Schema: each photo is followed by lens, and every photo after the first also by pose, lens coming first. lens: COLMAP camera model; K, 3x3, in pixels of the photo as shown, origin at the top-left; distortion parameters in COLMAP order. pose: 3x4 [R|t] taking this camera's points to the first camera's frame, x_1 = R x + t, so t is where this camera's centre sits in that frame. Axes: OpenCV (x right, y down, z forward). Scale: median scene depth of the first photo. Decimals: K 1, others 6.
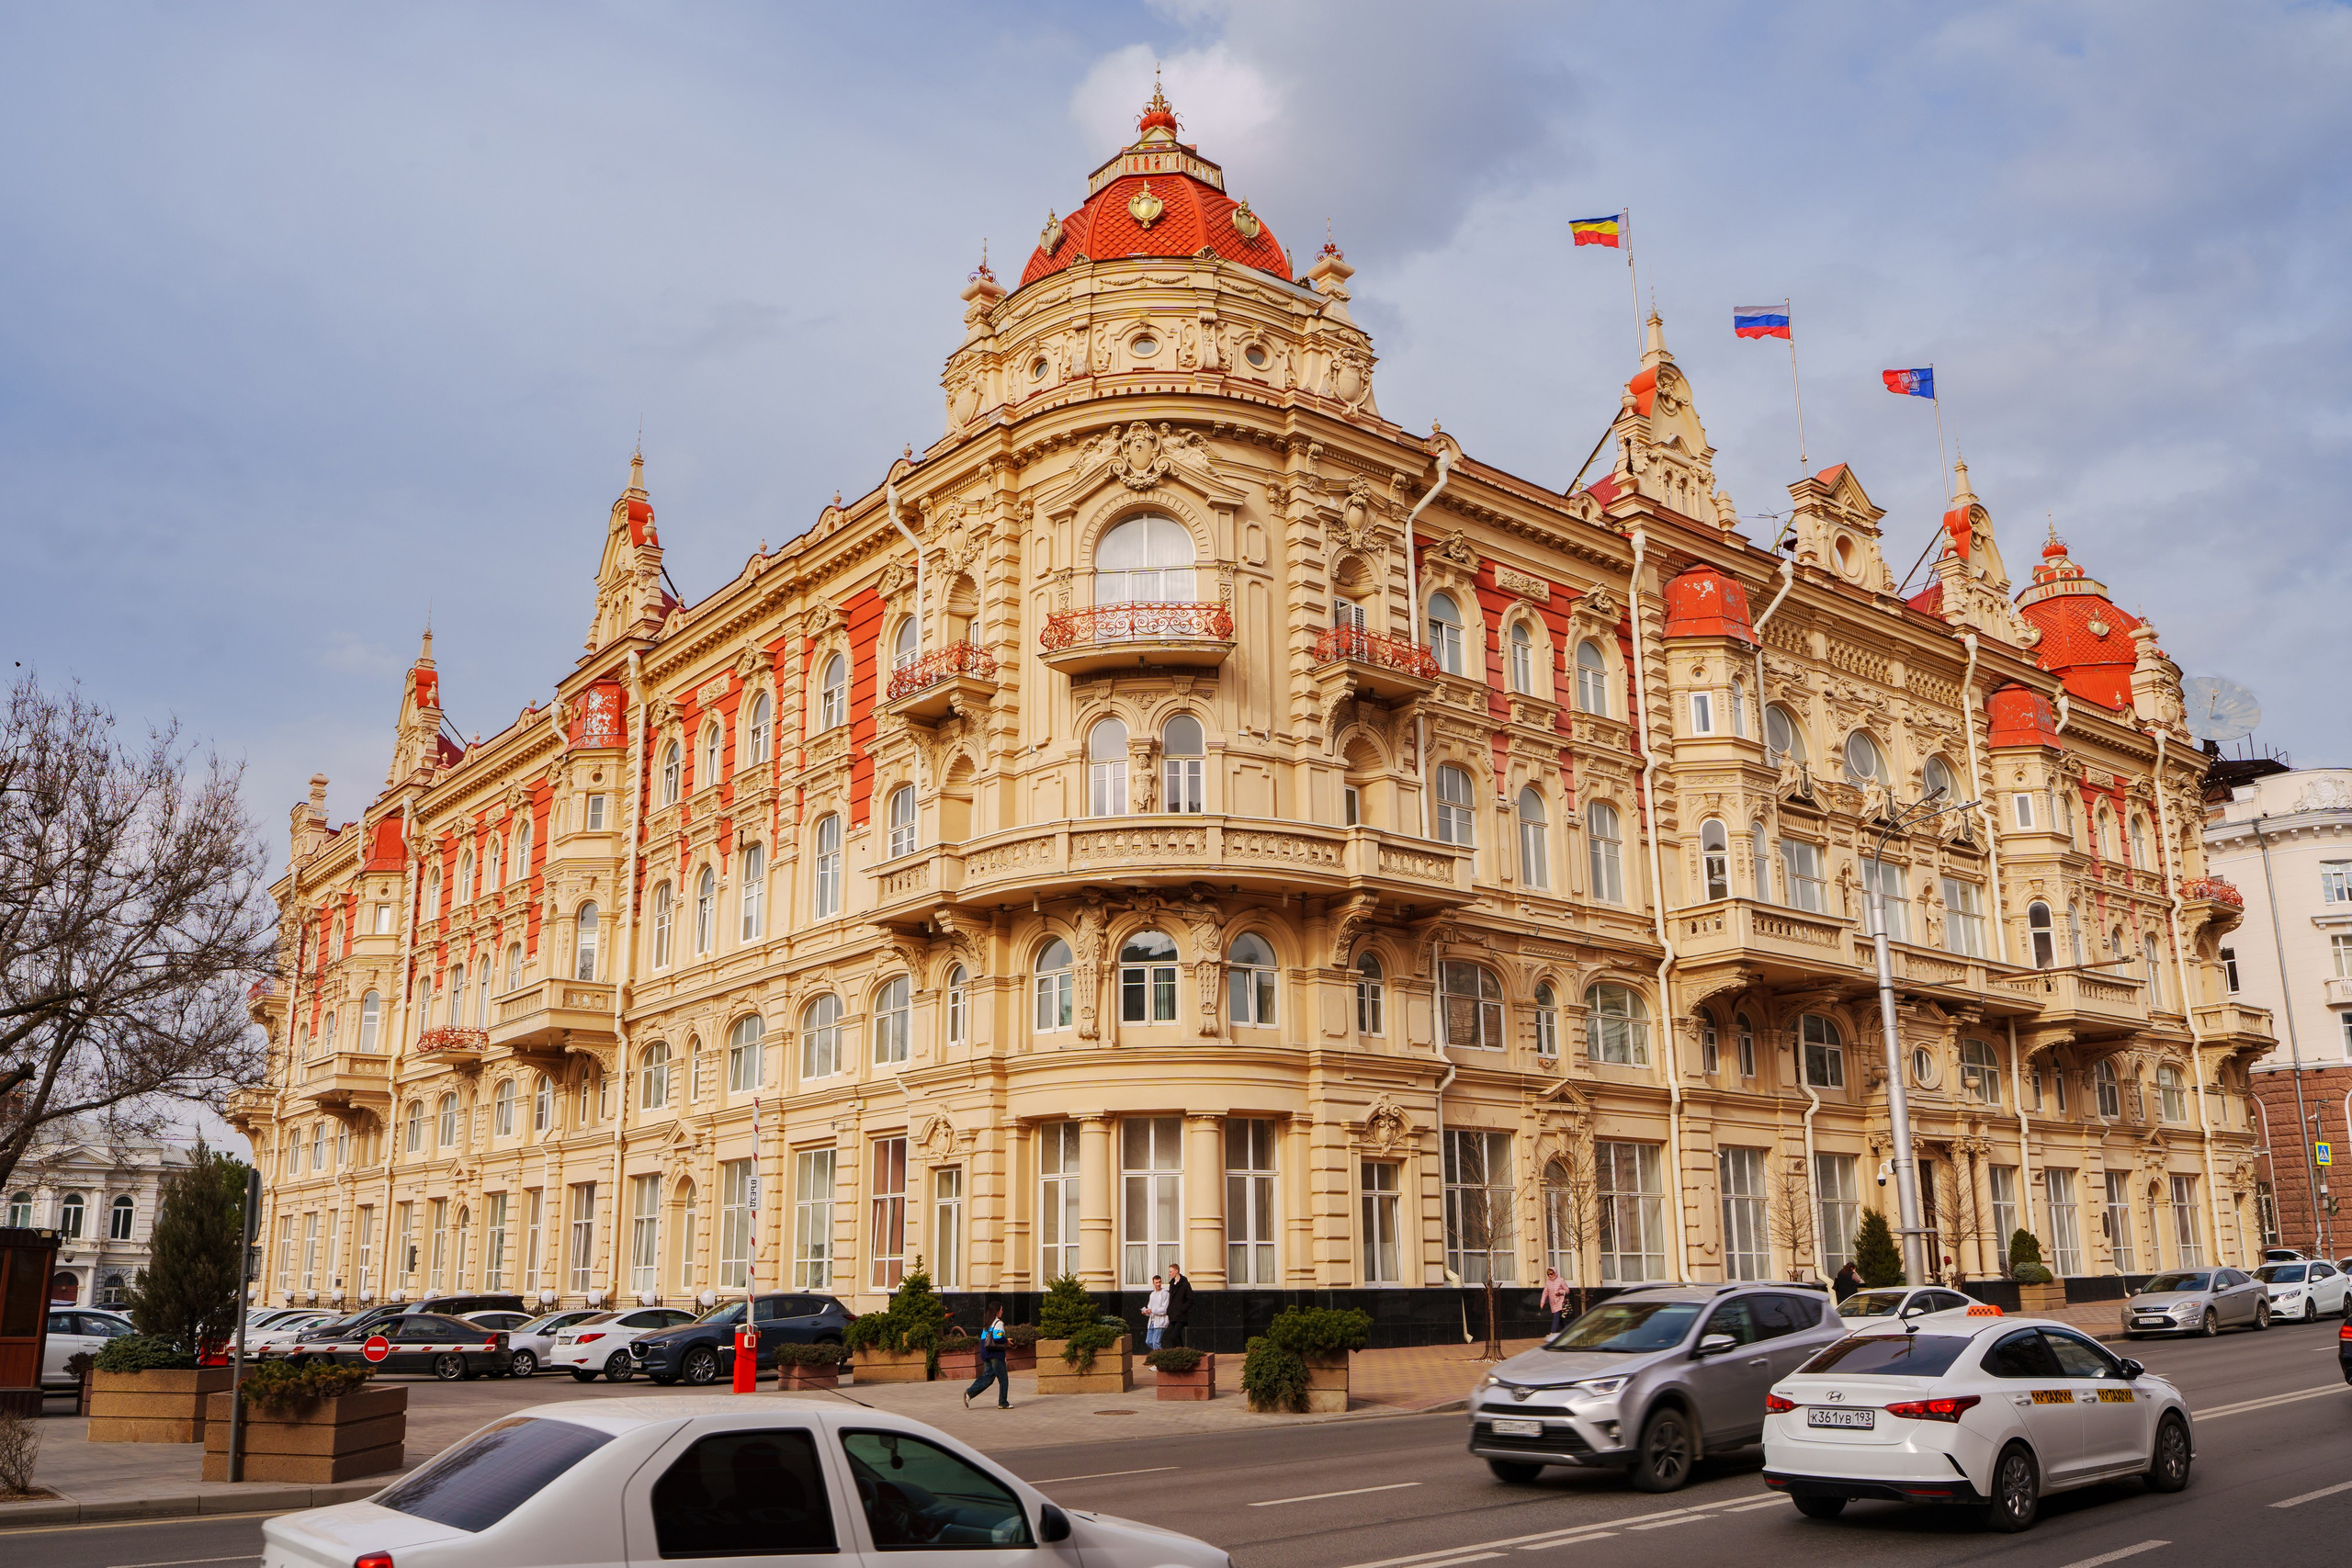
lens RADIAL K [[1864.8, 0, 1164.8], [0, 1864.8, 796.3], [0, 0, 1]] dist [-0.046131, -0.004734]
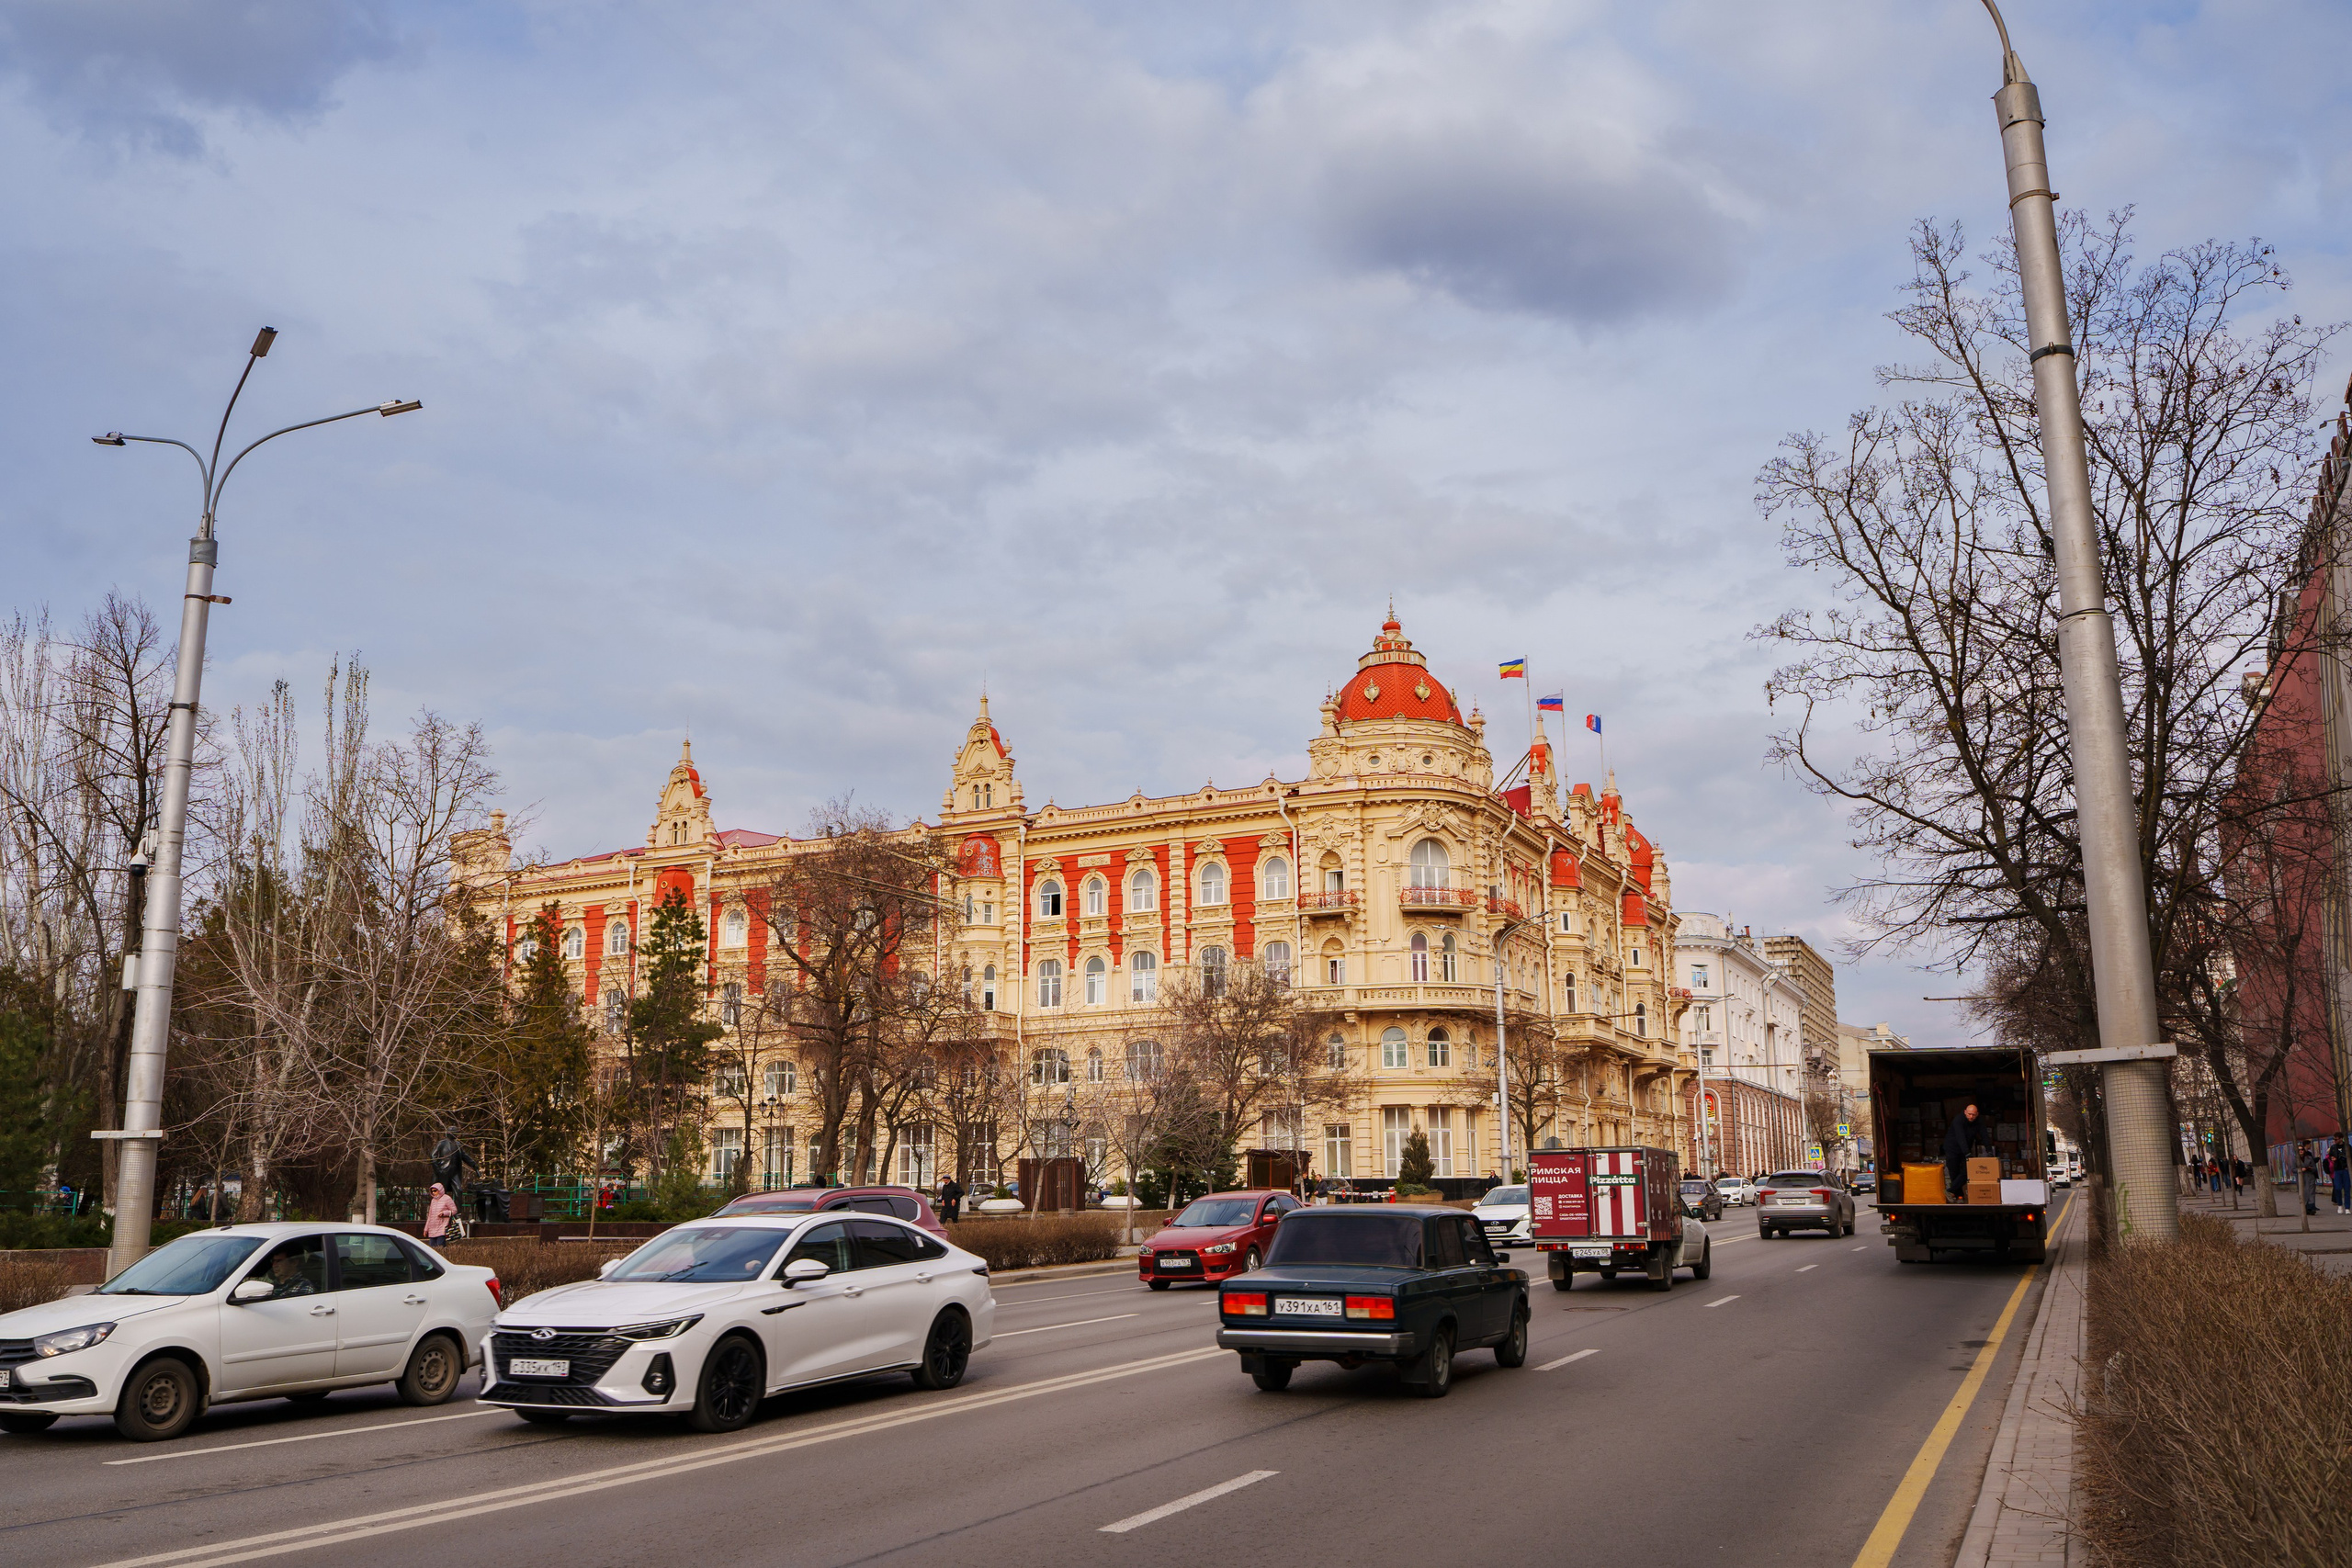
lens RADIAL K [[1864.8, 0, 1164.8], [0, 1864.8, 796.3], [0, 0, 1]] dist [-0.046131, -0.004734]
pose [[0.908057, 0.093472, 0.408283, -1.188185], [-0.108260, 0.994035, 0.013206, -0.192778], [-0.404613, -0.056192, 0.912760, -0.902676]]
